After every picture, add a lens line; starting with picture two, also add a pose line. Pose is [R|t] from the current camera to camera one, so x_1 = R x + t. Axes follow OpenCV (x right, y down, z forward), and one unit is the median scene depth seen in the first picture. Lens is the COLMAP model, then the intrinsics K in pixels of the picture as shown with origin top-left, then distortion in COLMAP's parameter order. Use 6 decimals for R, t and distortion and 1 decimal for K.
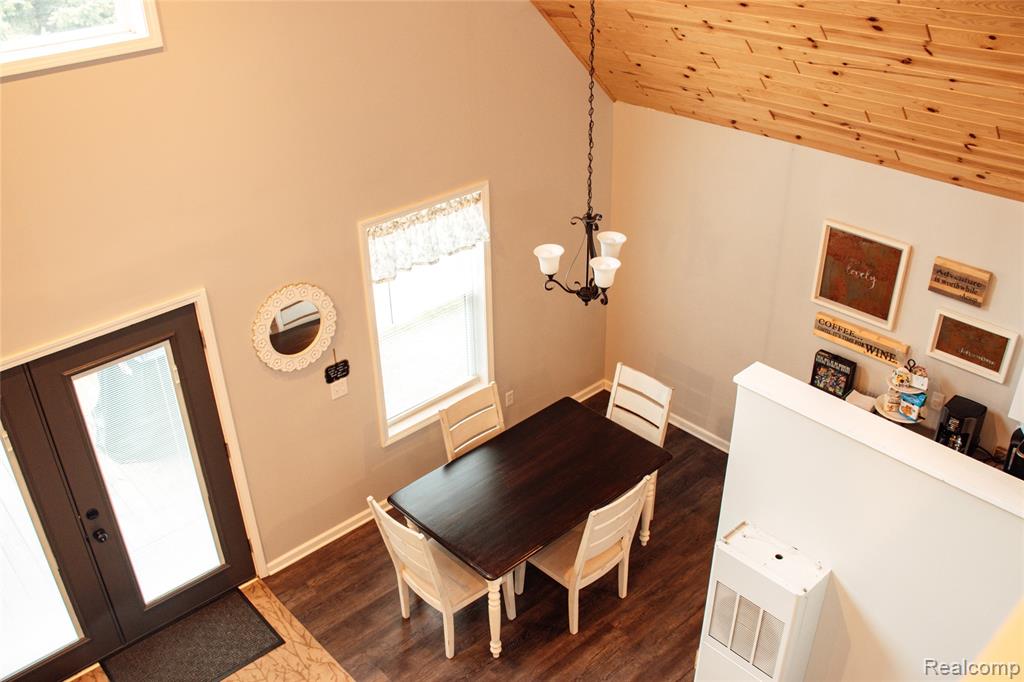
lens RADIAL K [[855.2, 0, 496.7], [0, 855.2, 342.1], [0, 0, 1]] dist [-0.180484, 0.165275]
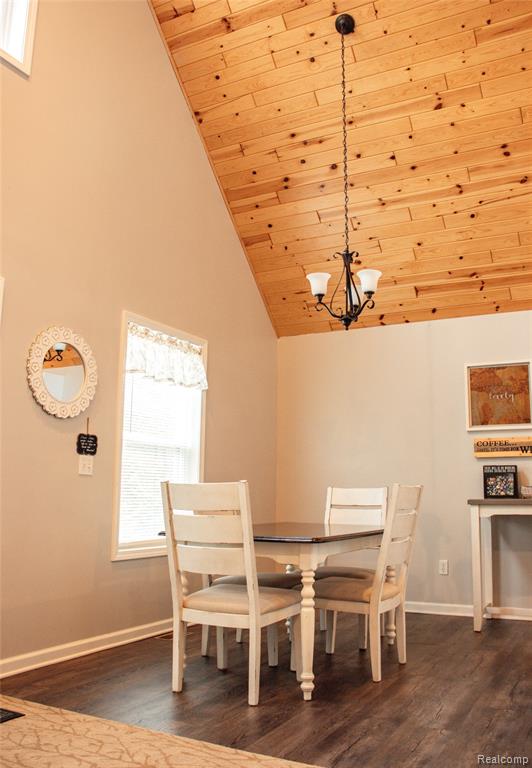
lens RADIAL K [[663.0, 0, 276.0], [0, 663.0, 385.9], [0, 0, 1]] dist [-0.110538, 0.015355]
pose [[0.935296, 0.090536, 0.342088, -0.259907], [0.145632, 0.782576, -0.605282, 0.492313], [-0.322510, 0.615937, 0.718755, 0.358709]]
